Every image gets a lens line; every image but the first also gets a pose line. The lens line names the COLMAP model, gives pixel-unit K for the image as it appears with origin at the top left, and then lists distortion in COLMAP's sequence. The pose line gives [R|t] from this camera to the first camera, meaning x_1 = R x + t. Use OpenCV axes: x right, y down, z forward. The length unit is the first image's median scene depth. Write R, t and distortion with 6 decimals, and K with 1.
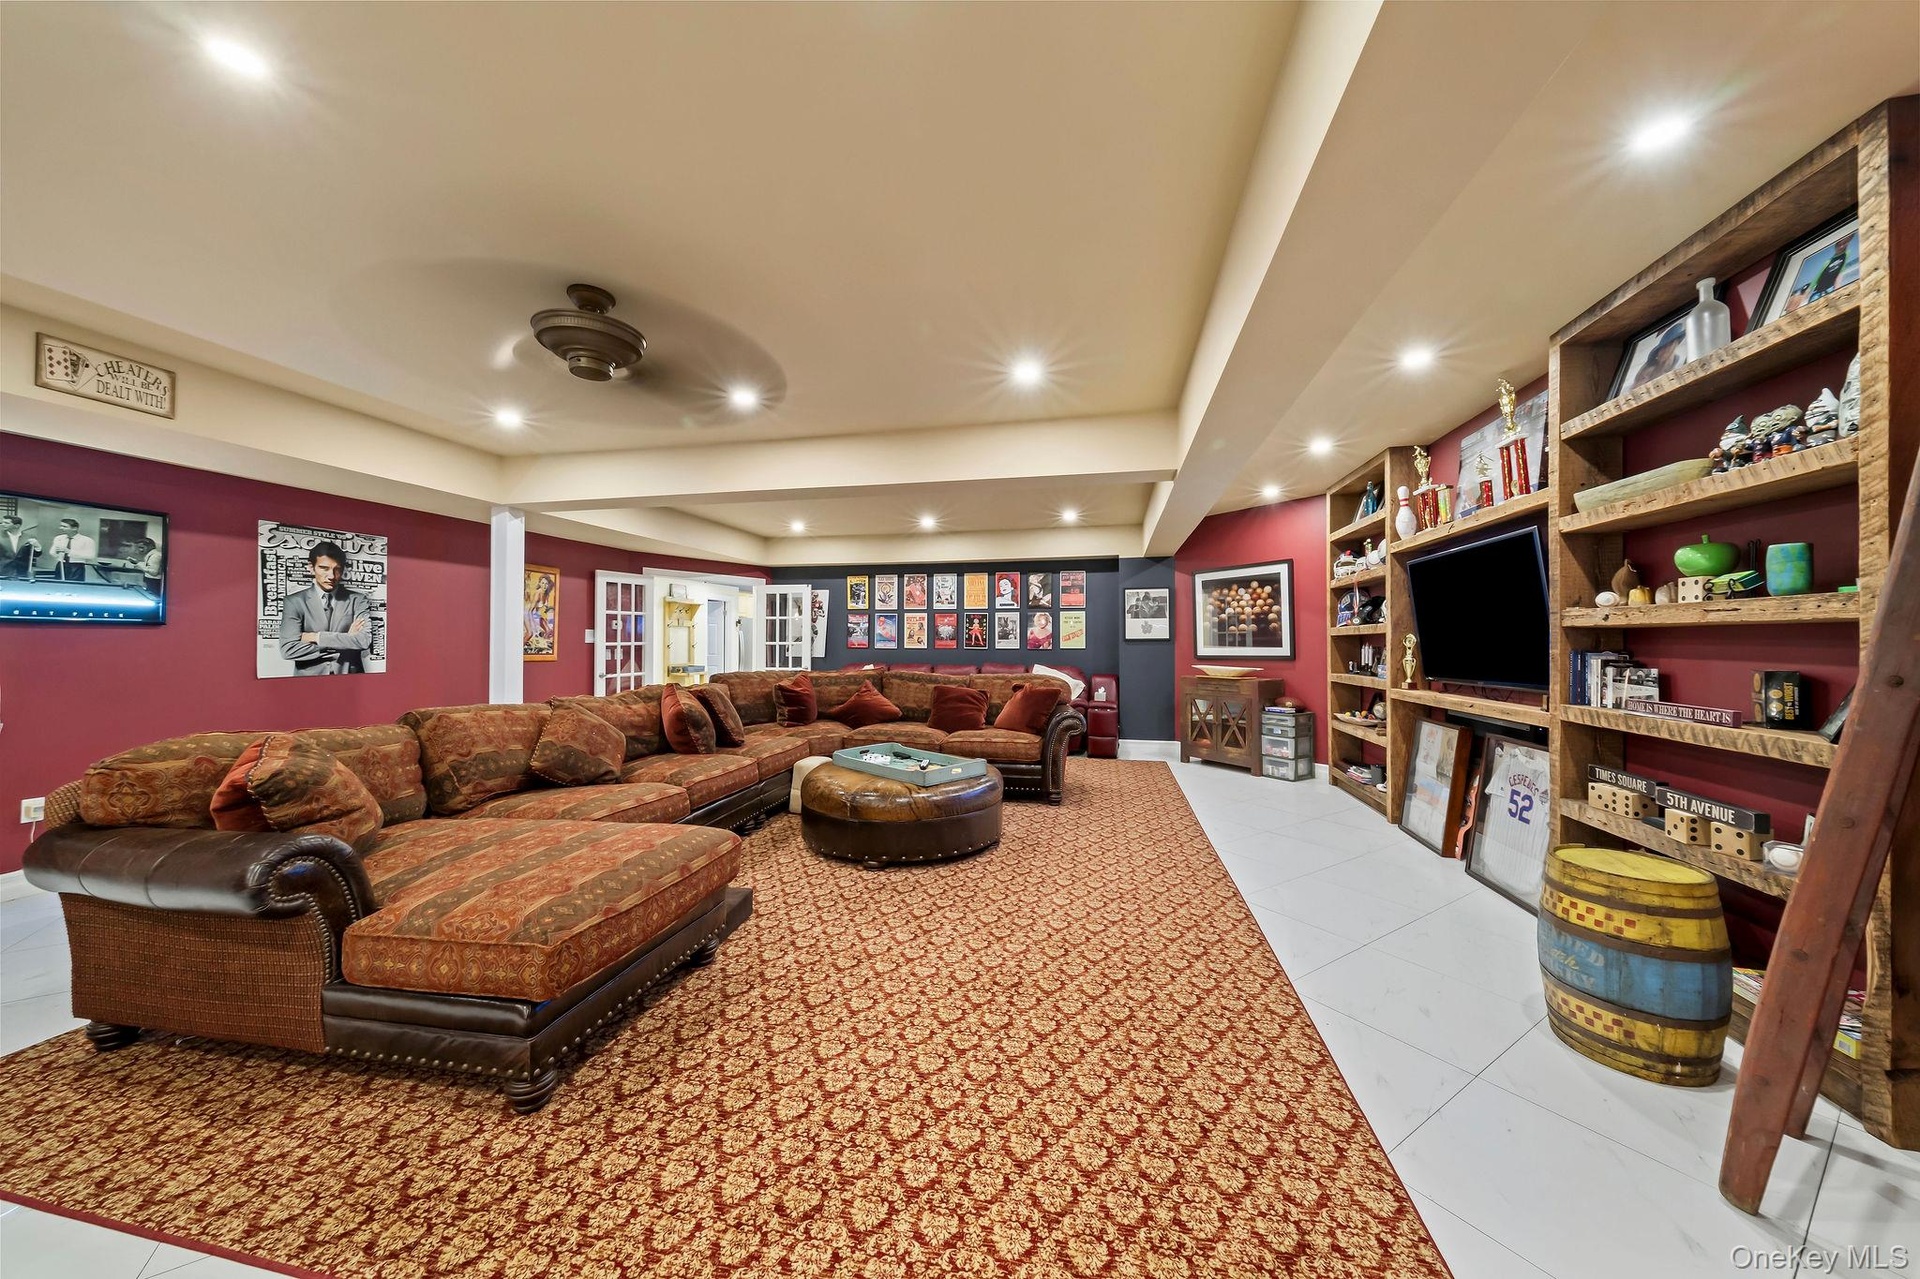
lens RADIAL K [[653.7, 0, 961.9], [0, 653.7, 630.3], [0, 0, 1]] dist [-0.003441, 0.000318]
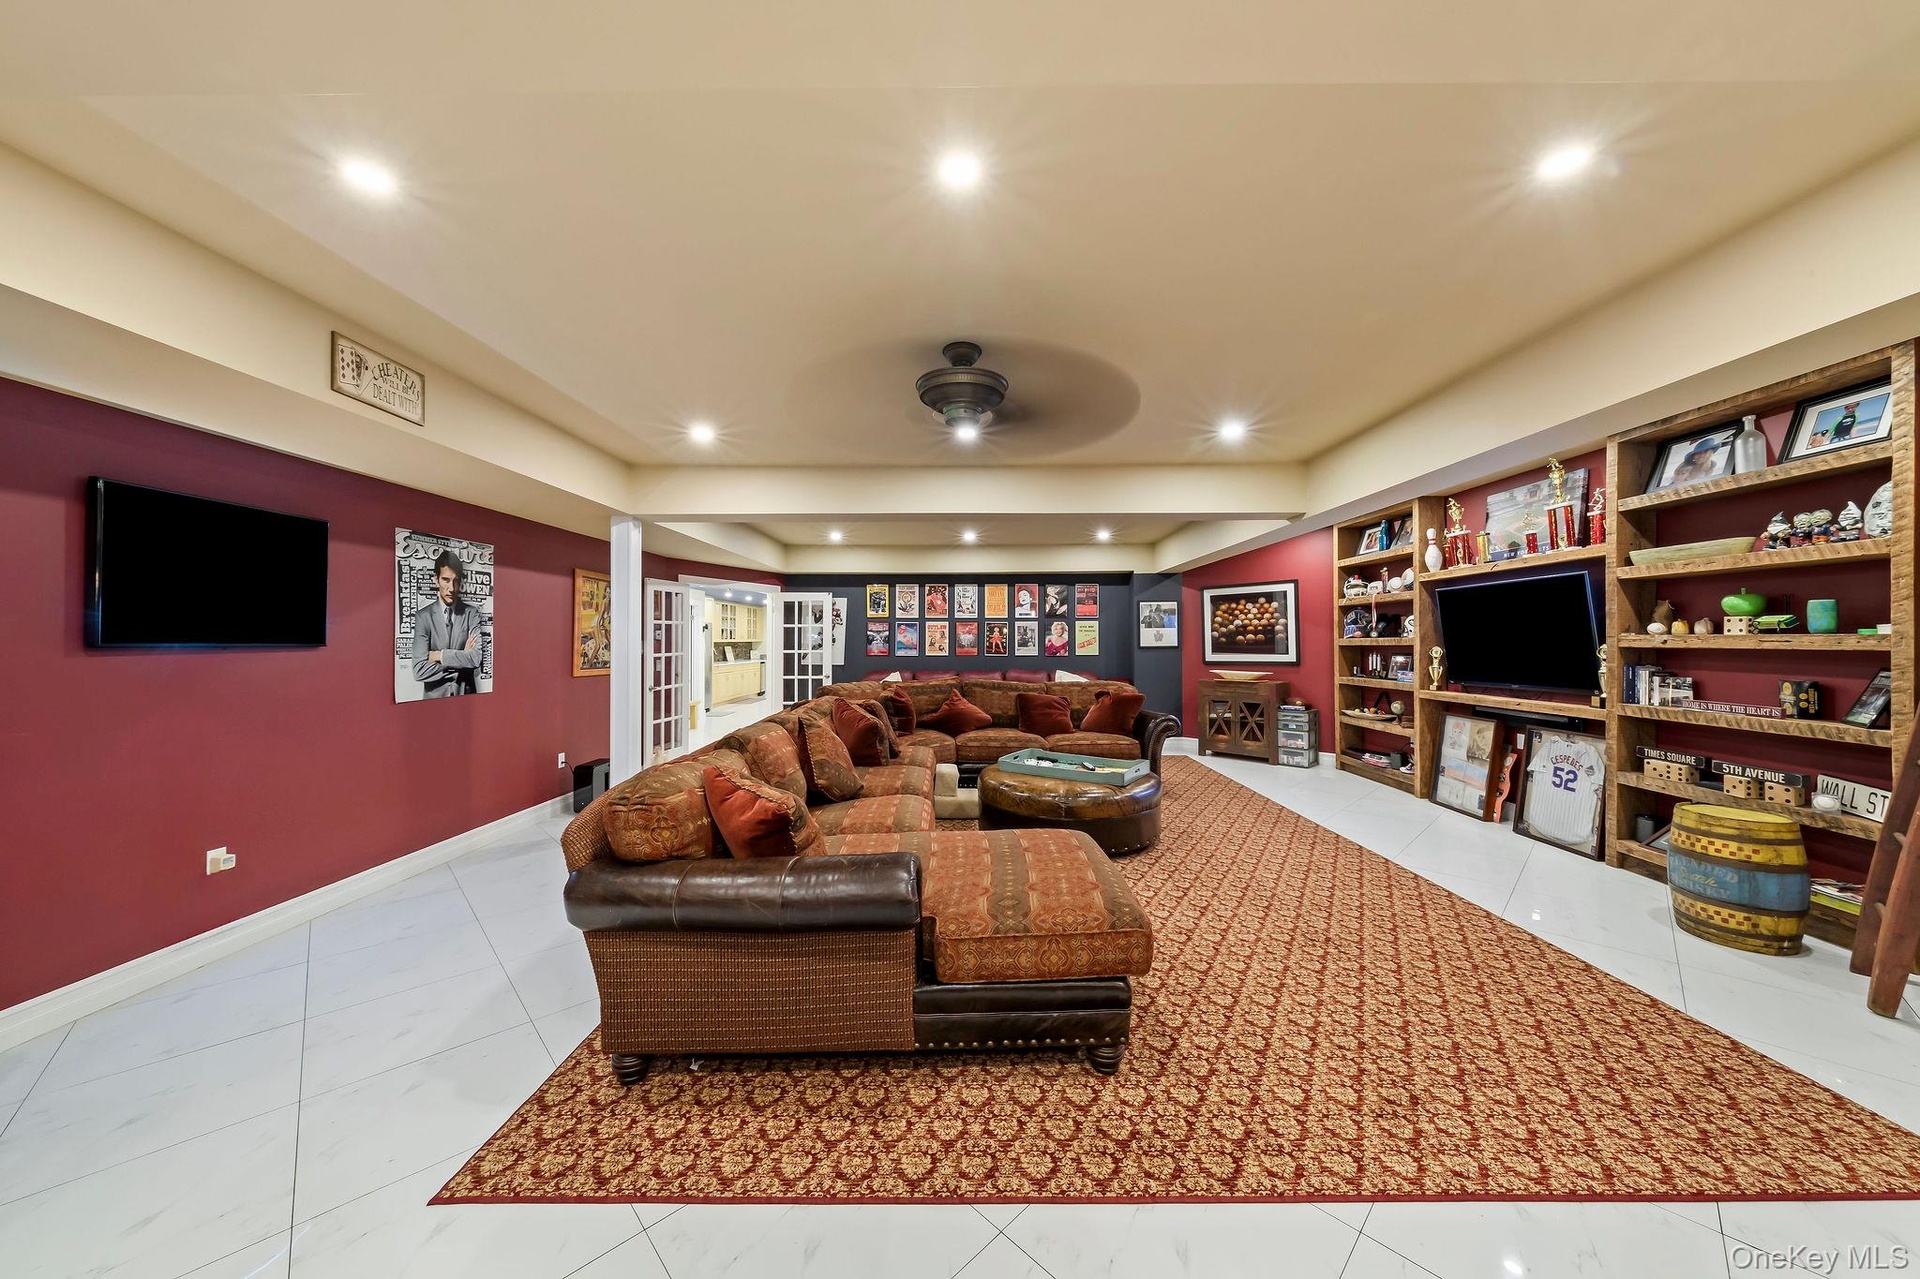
lens RADIAL K [[653.7, 0, 961.9], [0, 653.7, 630.3], [0, 0, 1]] dist [-0.003441, 0.000318]
pose [[0.979157, 0.000448, 0.203103, -0.646457], [-0.000739, 0.999999, 0.001357, -0.037365], [-0.203102, -0.001479, 0.979156, -0.059247]]
